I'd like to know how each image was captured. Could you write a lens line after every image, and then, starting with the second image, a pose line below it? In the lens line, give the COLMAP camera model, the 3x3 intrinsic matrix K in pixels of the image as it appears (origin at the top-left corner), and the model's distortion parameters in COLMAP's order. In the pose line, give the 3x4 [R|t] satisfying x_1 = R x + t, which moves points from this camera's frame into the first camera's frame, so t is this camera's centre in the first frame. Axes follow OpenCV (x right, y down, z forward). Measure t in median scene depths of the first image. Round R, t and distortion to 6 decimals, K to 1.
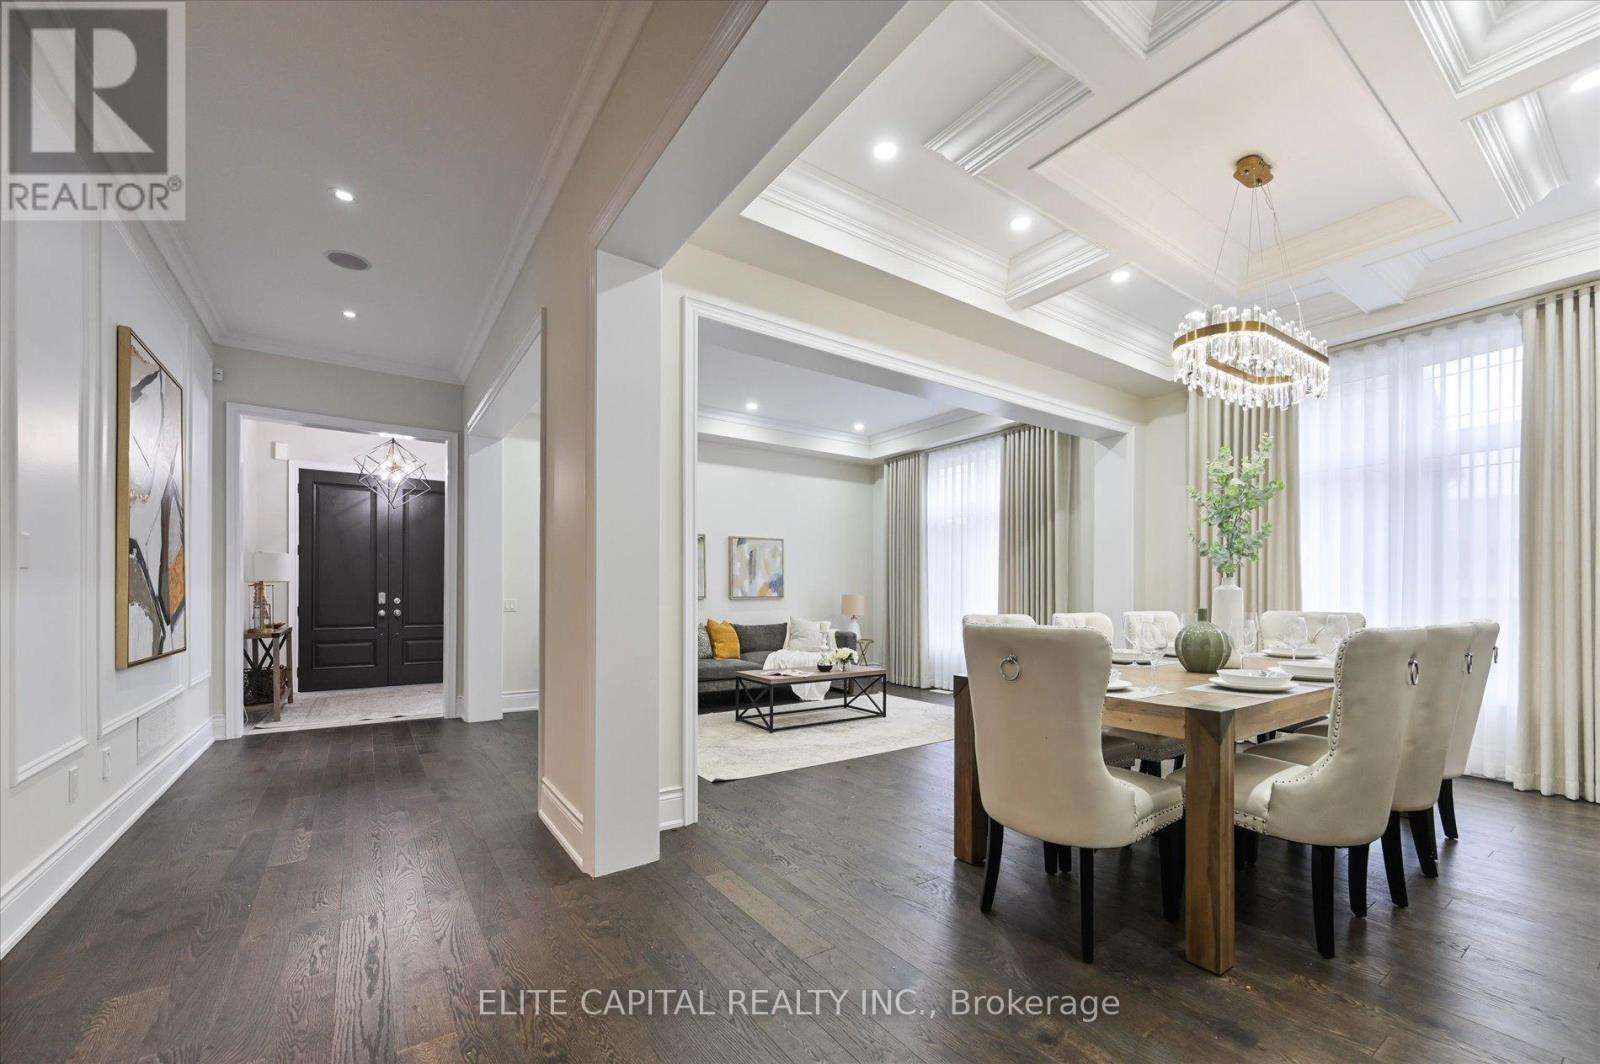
lens RADIAL K [[637.0, 0, 806.2], [0, 637.0, 609.5], [0, 0, 1]] dist [0.001004, 0.000320]
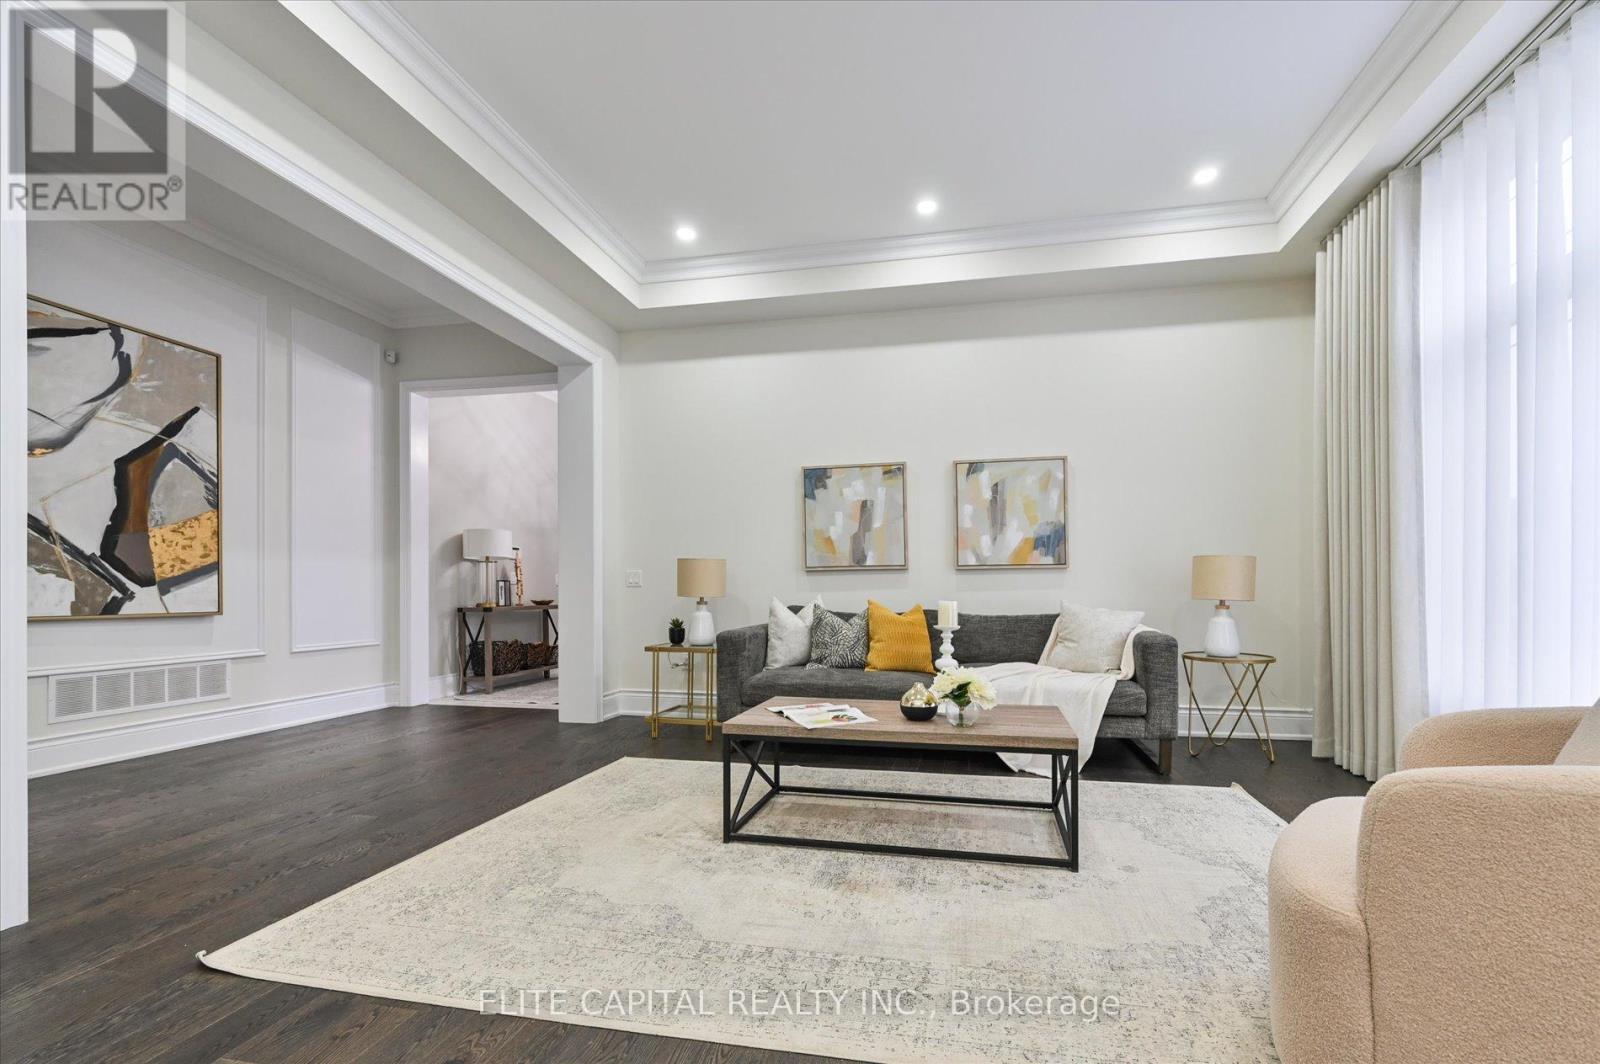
lens RADIAL K [[665.4, 0, 802.9], [0, 665.4, 591.5], [0, 0, 1]] dist [0.000877, -0.000020]
pose [[0.702505, -0.001604, -0.711677, 0.214552], [-0.015571, 0.999723, -0.017624, 0.016649], [0.711508, 0.023462, 0.702286, 0.476004]]
